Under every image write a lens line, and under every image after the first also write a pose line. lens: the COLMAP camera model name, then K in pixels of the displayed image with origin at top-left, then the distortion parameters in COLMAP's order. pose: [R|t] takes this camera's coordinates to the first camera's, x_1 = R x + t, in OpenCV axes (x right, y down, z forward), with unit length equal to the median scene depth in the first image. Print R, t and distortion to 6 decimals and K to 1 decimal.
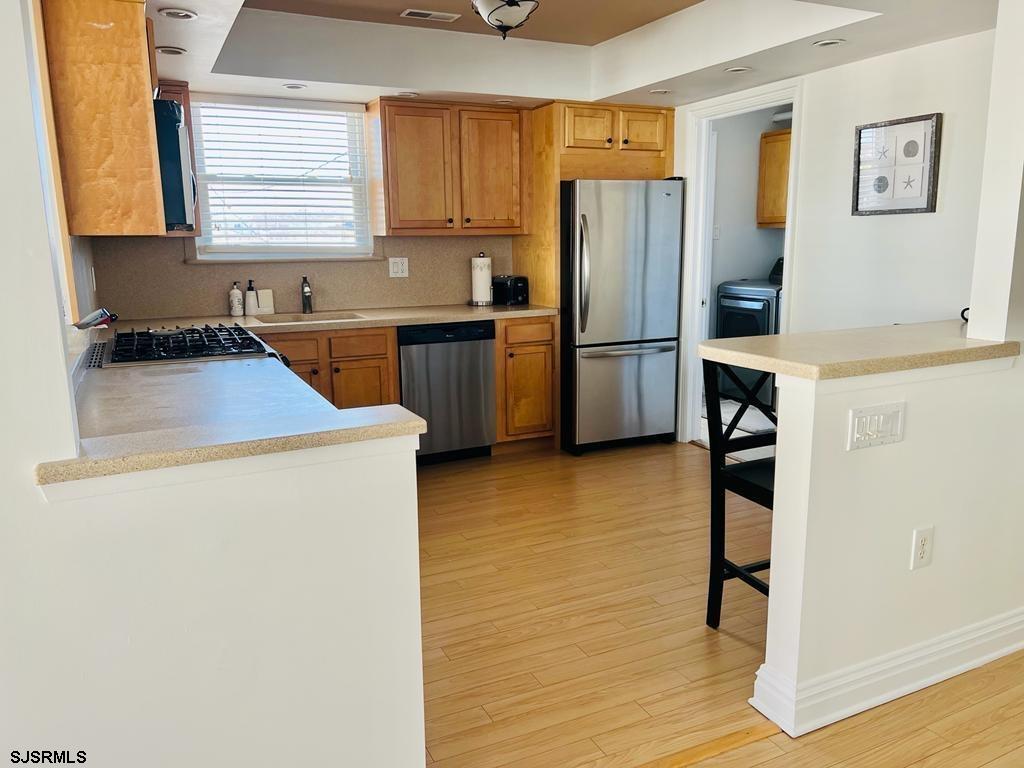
lens RADIAL K [[783.8, 0, 510.5], [0, 783.8, 387.5], [0, 0, 1]] dist [0.050727, -0.039100]
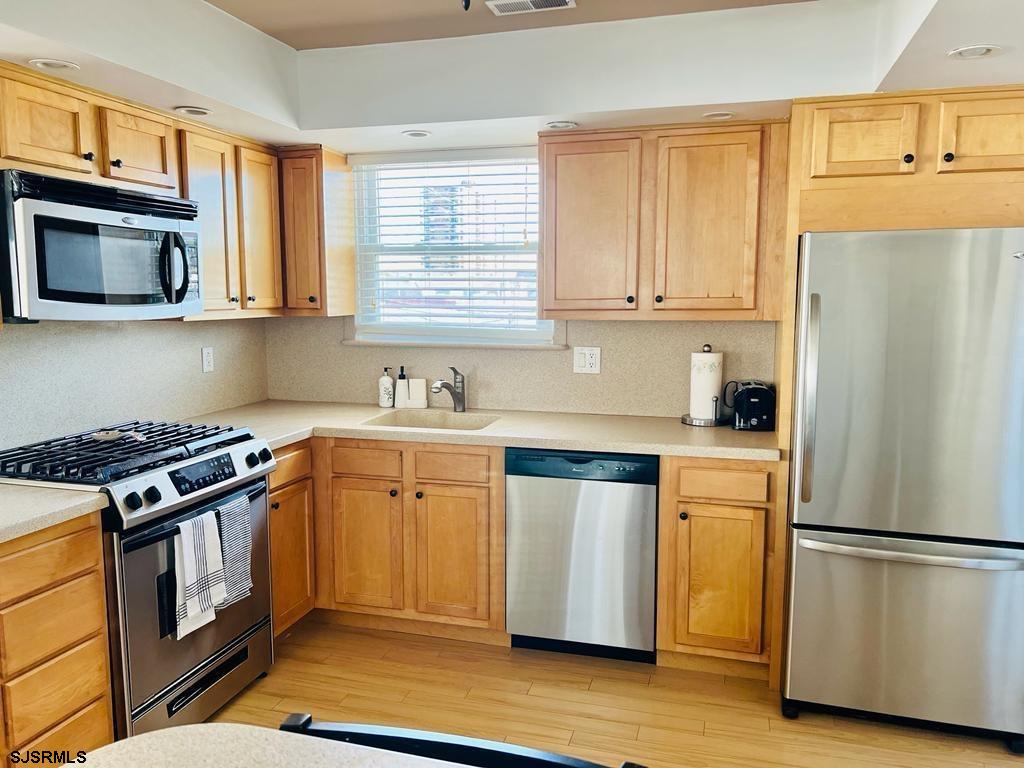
lens RADIAL K [[783.8, 0, 511.1], [0, 783.8, 377.4], [0, 0, 1]] dist [0.050727, -0.039100]
pose [[0.741760, 0.085479, -0.665196, 0.297553], [-0.135158, 0.990547, -0.023427, -0.114225], [0.656905, 0.107284, 0.746302, 0.428184]]
